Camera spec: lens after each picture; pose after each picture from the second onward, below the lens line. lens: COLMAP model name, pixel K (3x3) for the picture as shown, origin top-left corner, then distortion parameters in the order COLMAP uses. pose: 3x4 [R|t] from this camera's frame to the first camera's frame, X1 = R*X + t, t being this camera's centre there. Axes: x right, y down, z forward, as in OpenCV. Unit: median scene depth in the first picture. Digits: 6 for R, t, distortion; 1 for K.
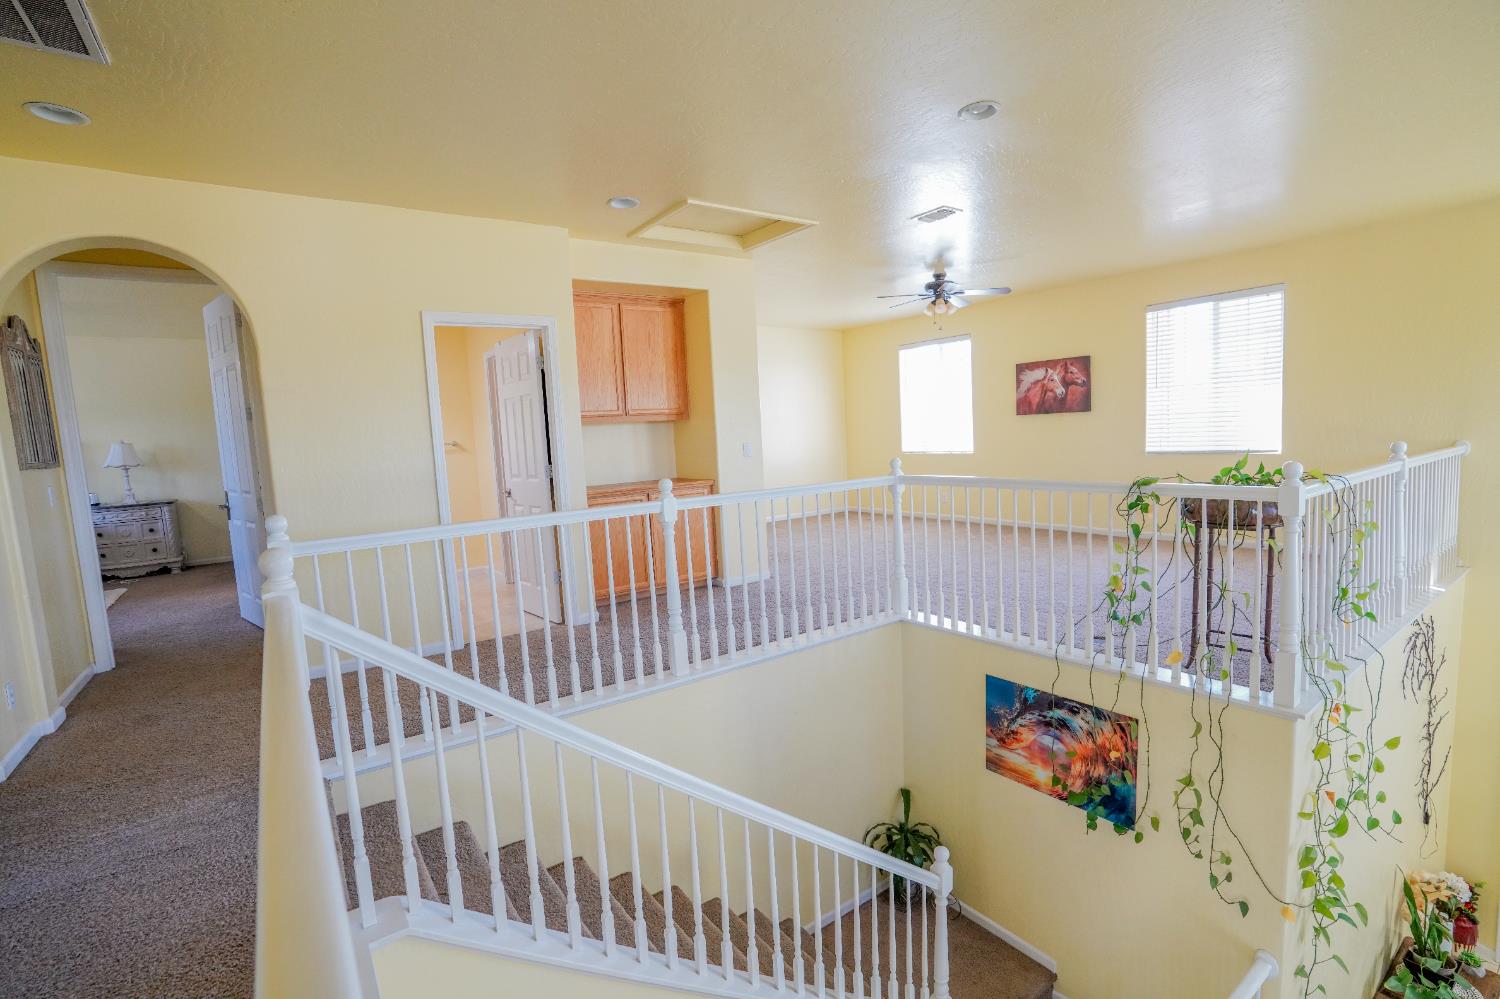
lens RADIAL K [[695.0, 0, 750.0], [0, 695.0, 499.5], [0, 0, 1]] dist [-0.071842, 0.026790]
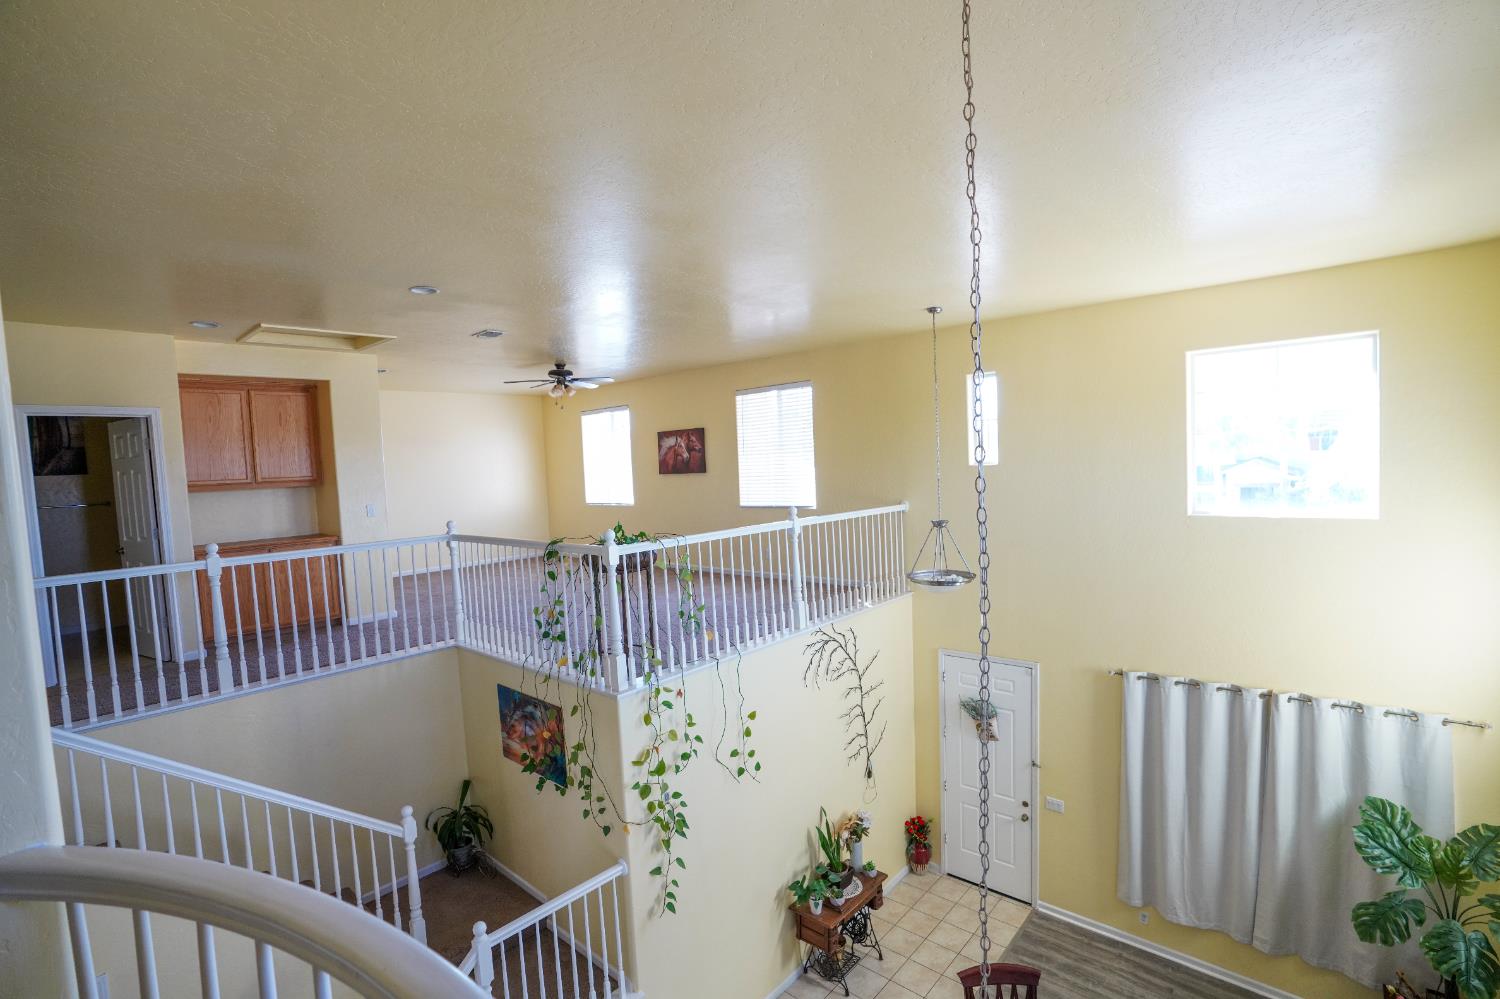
lens RADIAL K [[695.0, 0, 750.0], [0, 695.0, 499.5], [0, 0, 1]] dist [-0.071842, 0.026790]
pose [[0.972931, -0.004364, 0.231056, 0.382191], [0.016297, 0.998628, -0.049765, -0.022004], [-0.230522, 0.052183, 0.971667, -0.319614]]
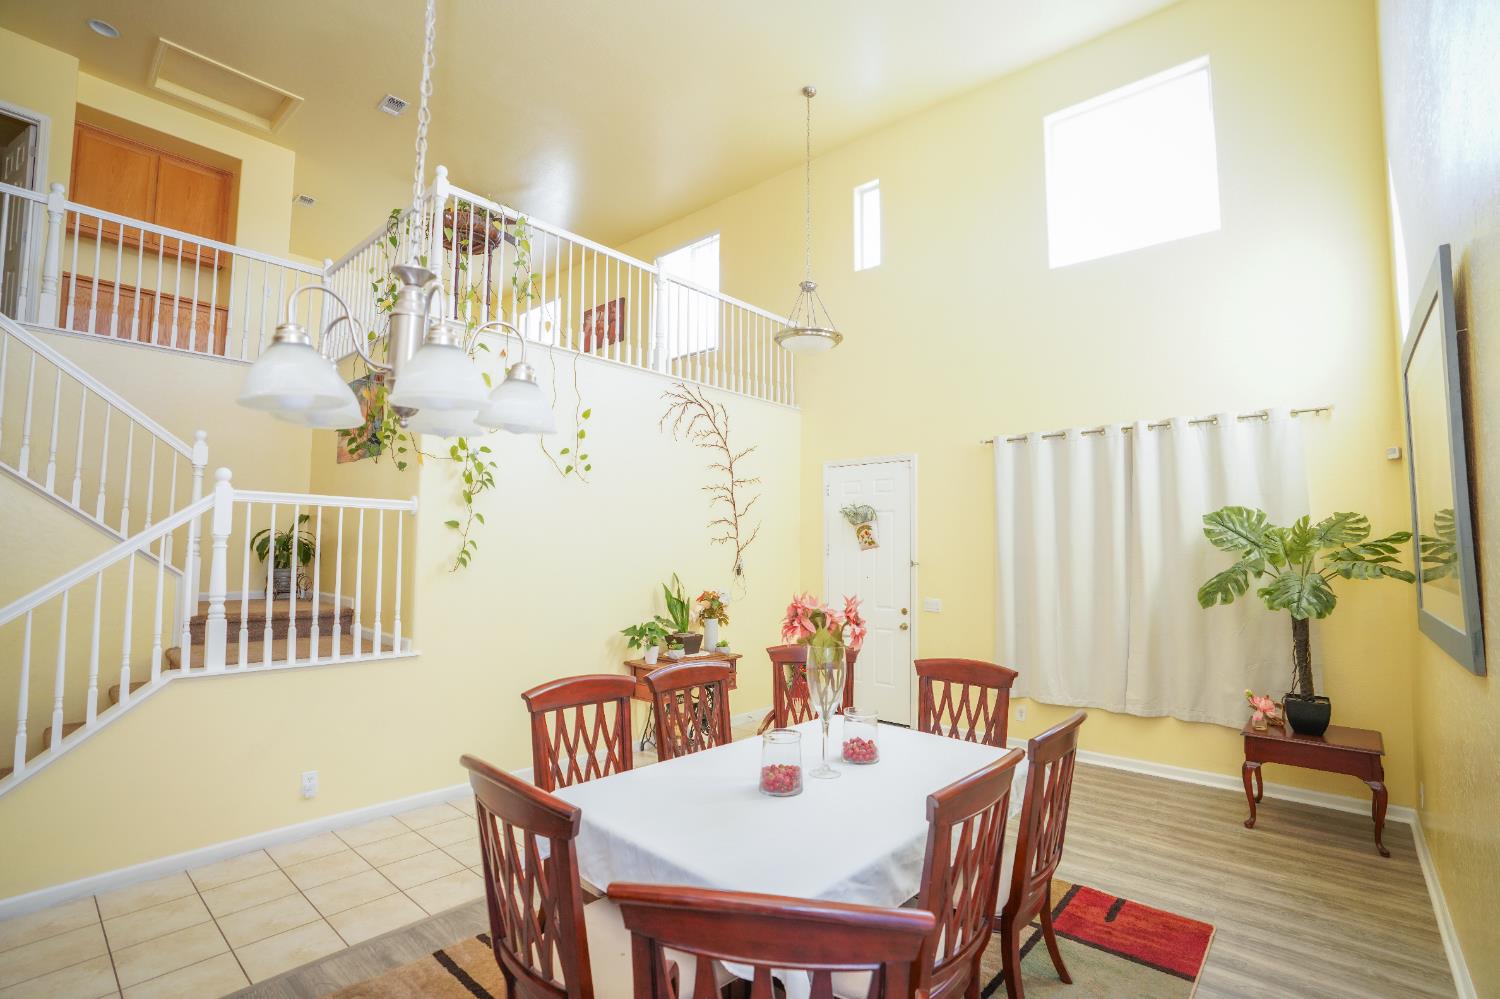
lens RADIAL K [[695.0, 0, 750.0], [0, 695.0, 499.5], [0, 0, 1]] dist [-0.071842, 0.026790]
pose [[0.971431, 0.072882, 0.225855, 0.616295], [-0.033681, 0.984383, -0.172785, 0.494531], [-0.234921, 0.160242, 0.958715, -0.298416]]
